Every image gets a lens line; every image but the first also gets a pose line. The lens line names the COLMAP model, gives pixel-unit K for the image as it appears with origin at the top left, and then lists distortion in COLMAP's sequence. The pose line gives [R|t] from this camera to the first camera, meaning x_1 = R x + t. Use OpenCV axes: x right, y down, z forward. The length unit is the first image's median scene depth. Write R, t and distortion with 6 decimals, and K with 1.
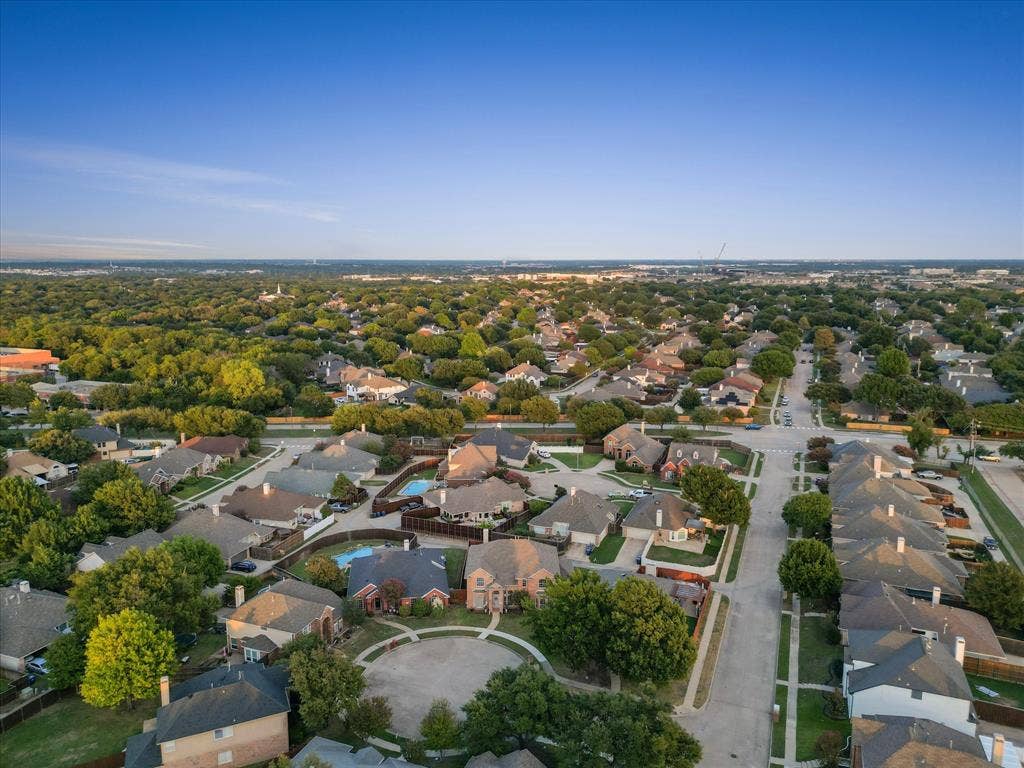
lens RADIAL K [[852.4, 0, 512.0], [0, 852.4, 384.0], [0, 0, 1]] dist [0.111756, 0.001448]
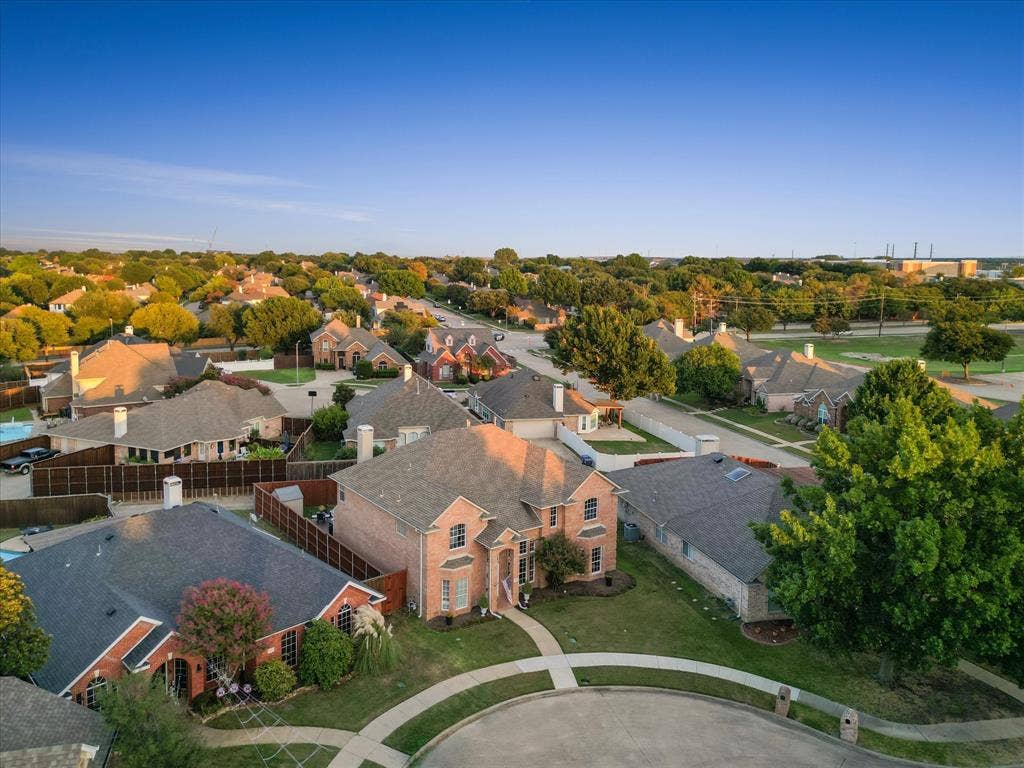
lens RADIAL K [[852.4, 0, 512.0], [0, 852.4, 384.0], [0, 0, 1]] dist [0.111756, 0.001448]
pose [[0.844761, -0.105807, 0.524579, -0.179299], [0.099267, 0.994229, 0.040680, 0.141862], [-0.525856, 0.017709, 0.850389, 0.623045]]
